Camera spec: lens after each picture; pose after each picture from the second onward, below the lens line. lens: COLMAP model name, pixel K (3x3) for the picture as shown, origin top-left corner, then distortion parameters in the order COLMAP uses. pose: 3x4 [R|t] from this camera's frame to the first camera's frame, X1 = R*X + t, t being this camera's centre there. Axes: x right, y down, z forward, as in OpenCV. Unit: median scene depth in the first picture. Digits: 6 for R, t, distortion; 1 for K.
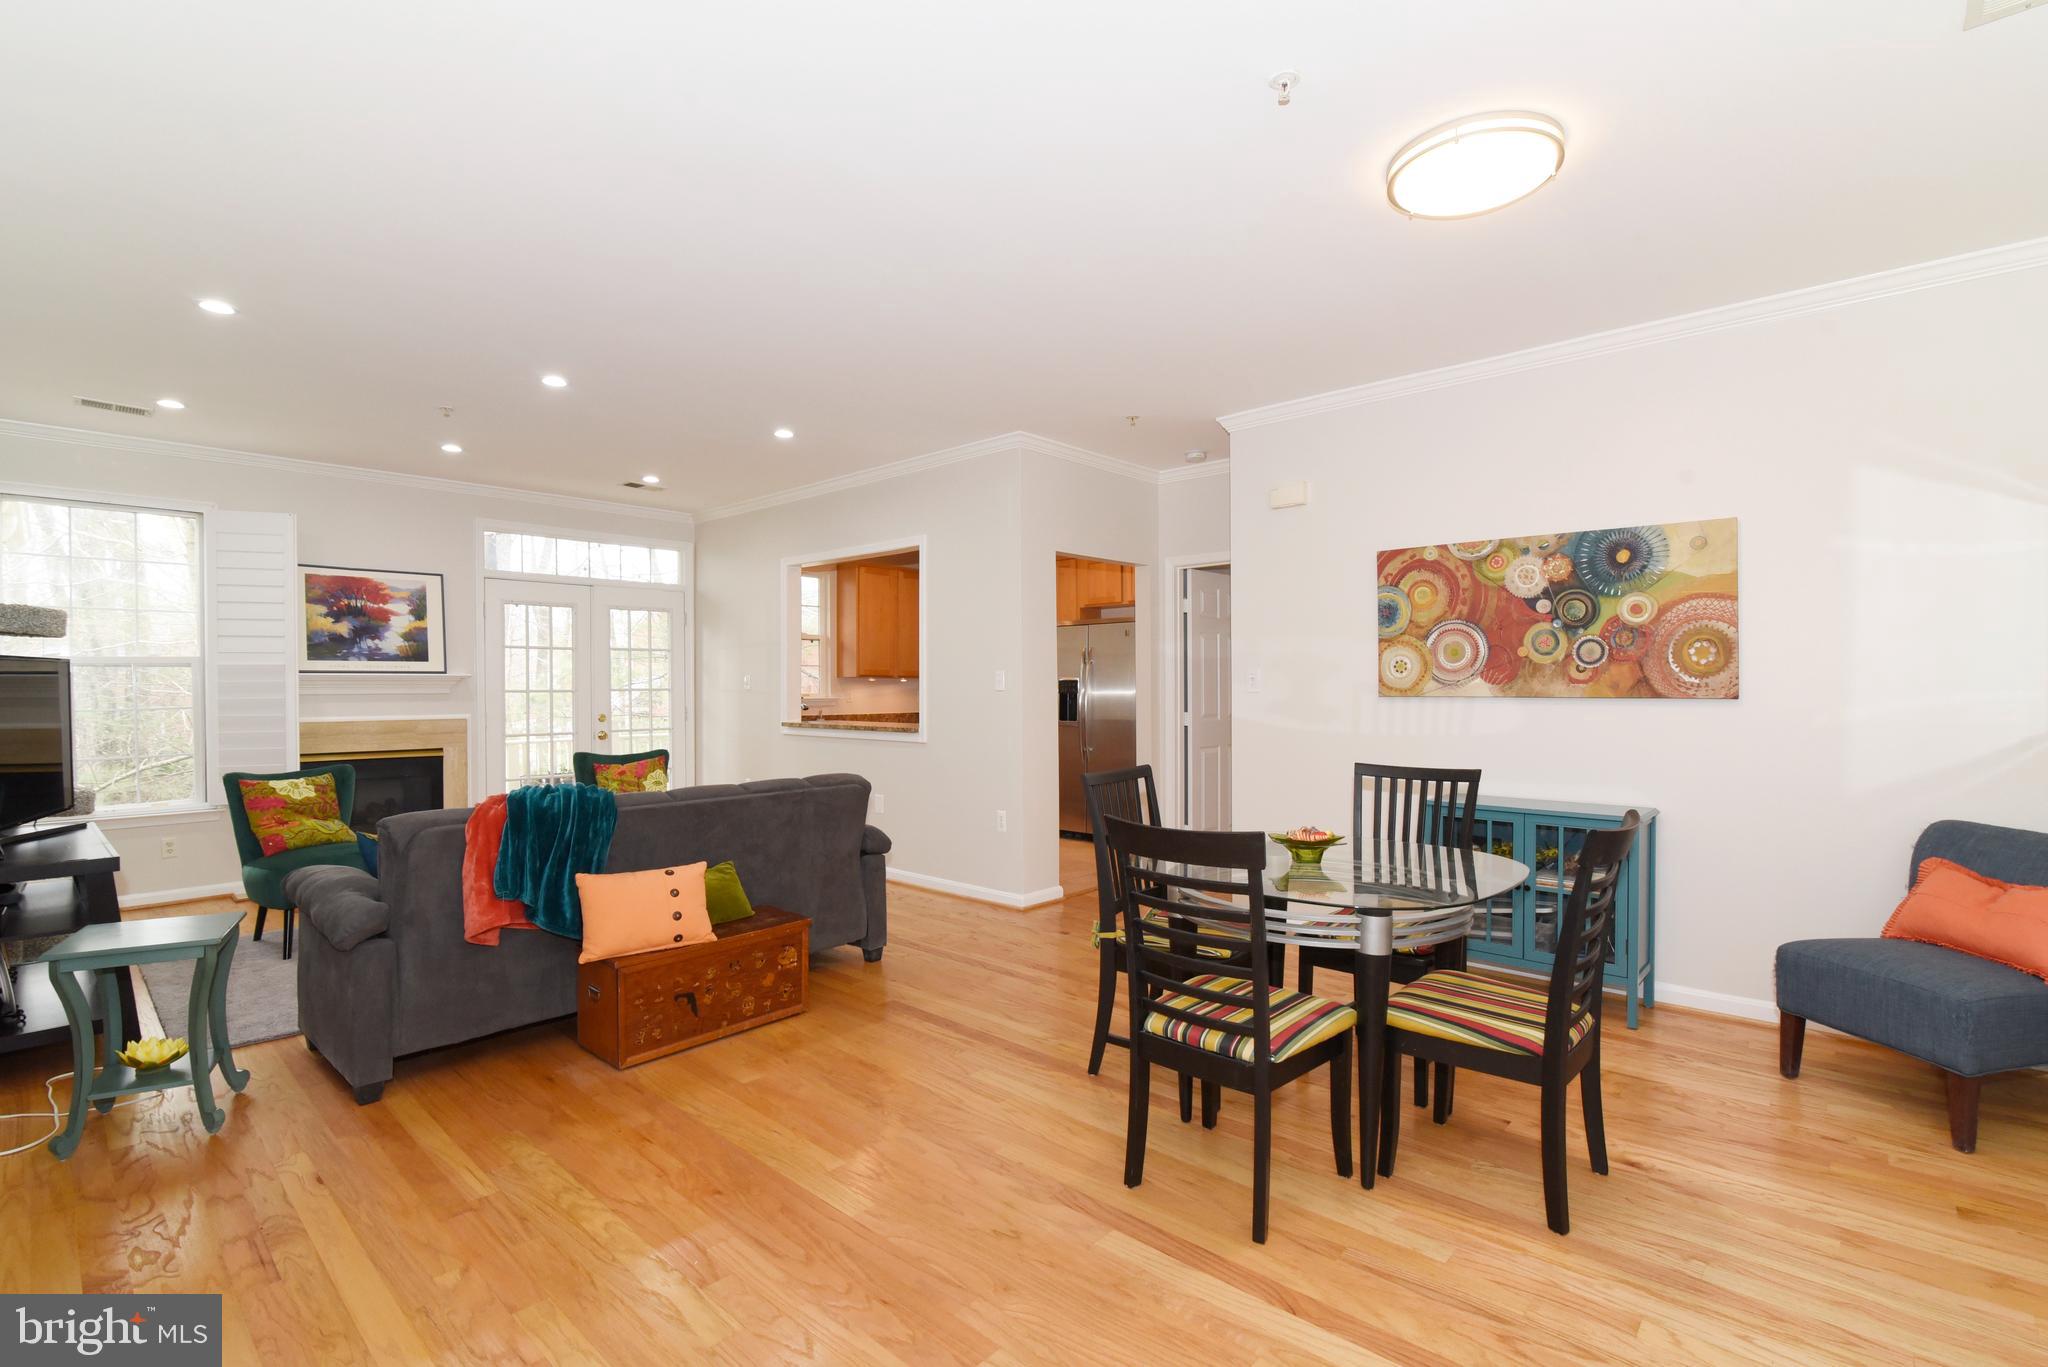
lens RADIAL K [[933.8, 0, 1027.4], [0, 933.8, 701.5], [0, 0, 1]] dist [-0.004088, -0.000610]
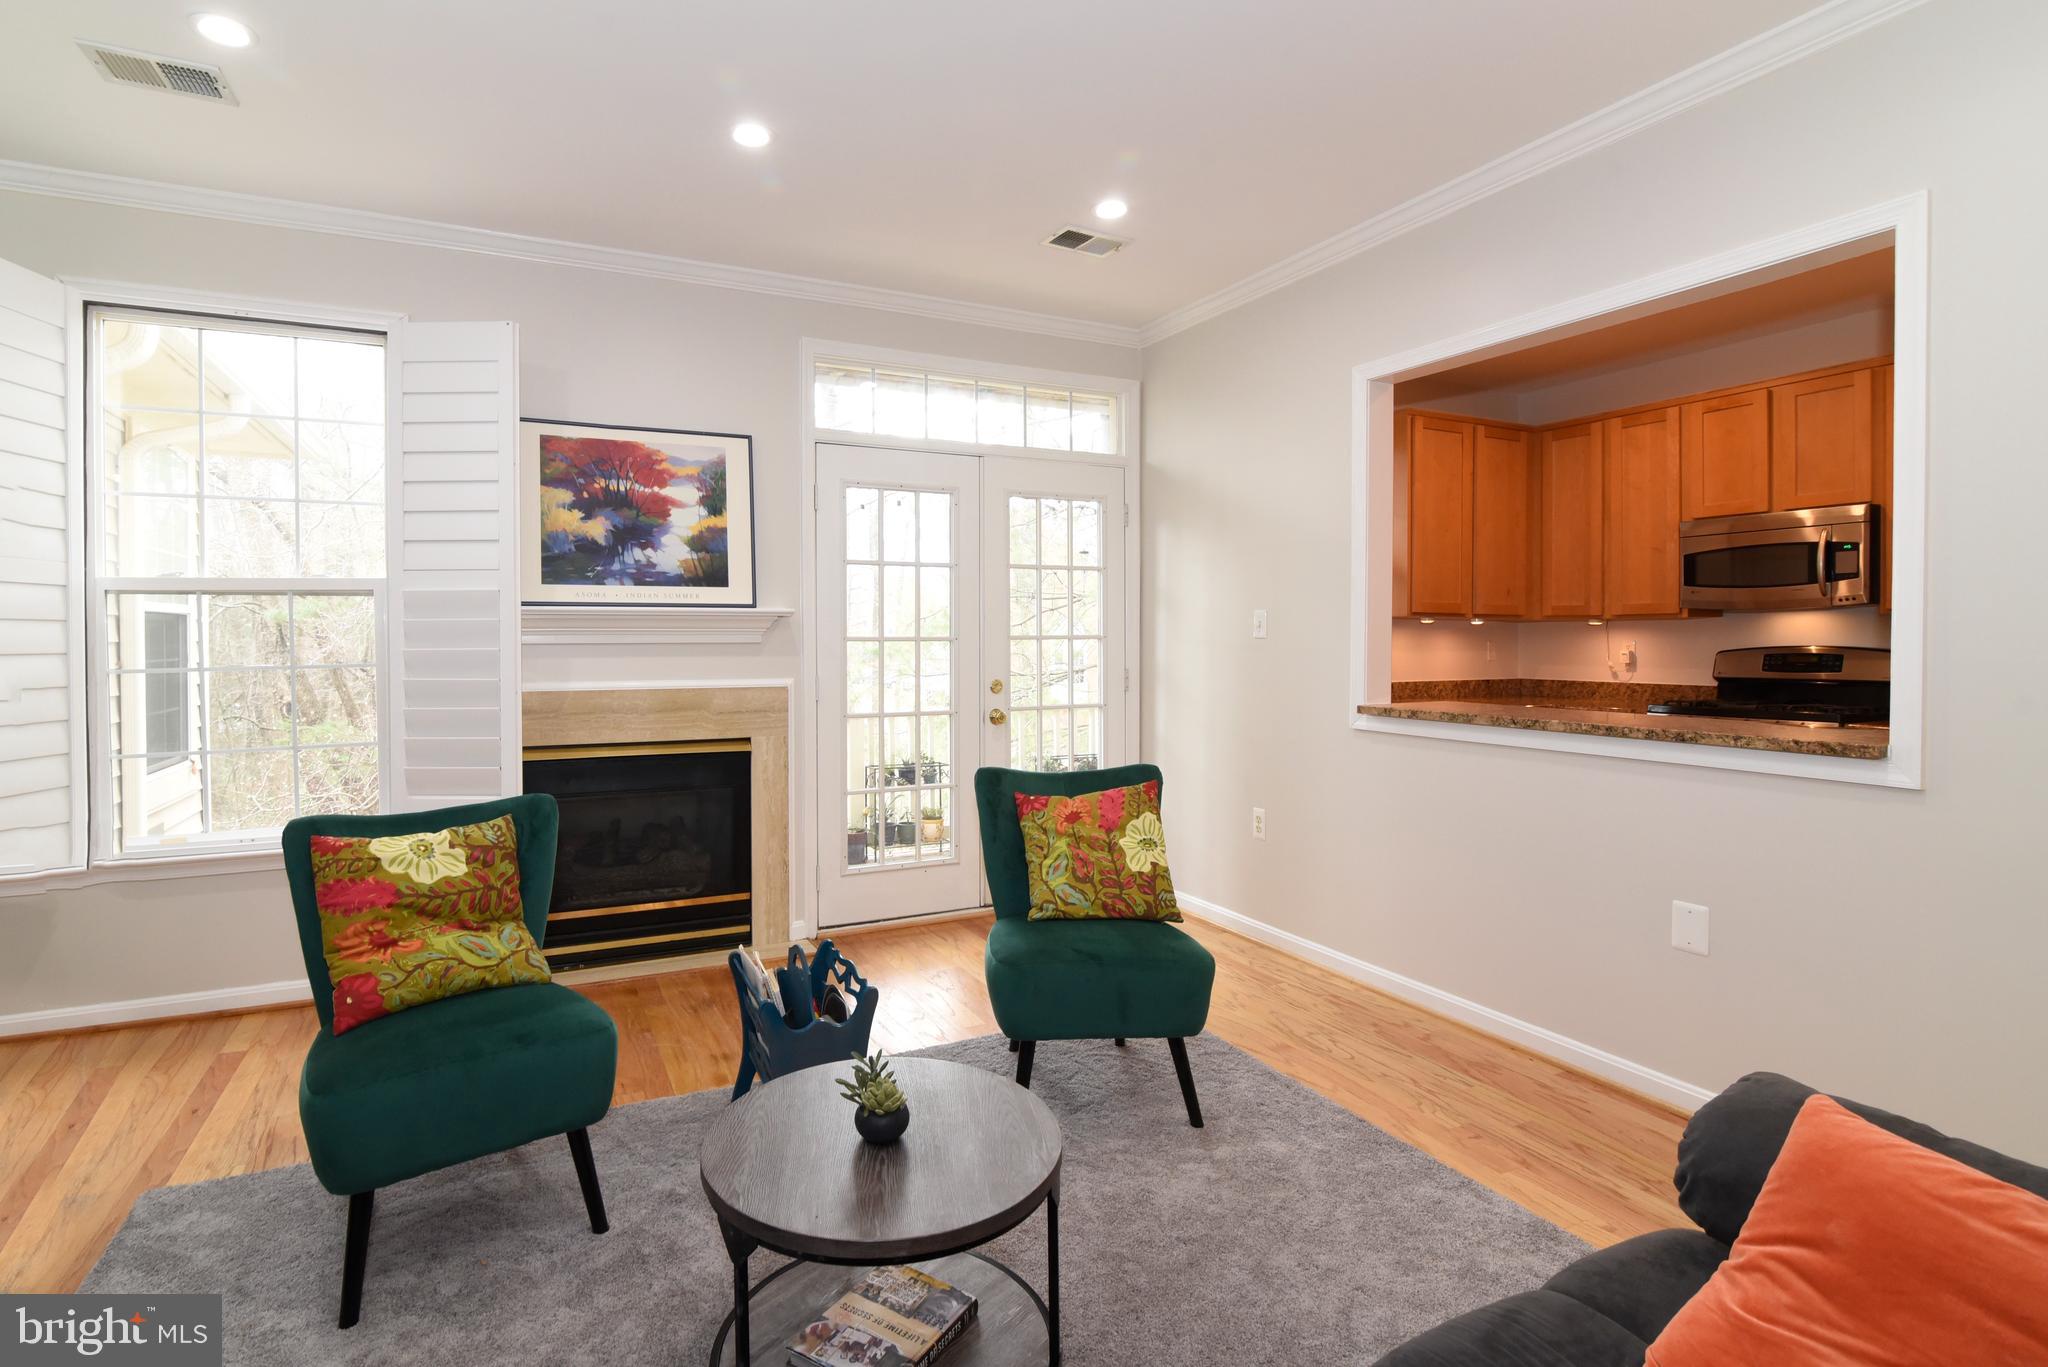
lens RADIAL K [[1018.4, 0, 1023.3], [0, 1018.4, 664.2], [0, 0, 1]] dist [0.005474, 0.000696]
pose [[0.944526, 0.010168, -0.328279, -0.274913], [-0.006694, 0.999909, 0.011712, -0.004001], [0.328368, -0.008864, 0.944508, 0.485331]]
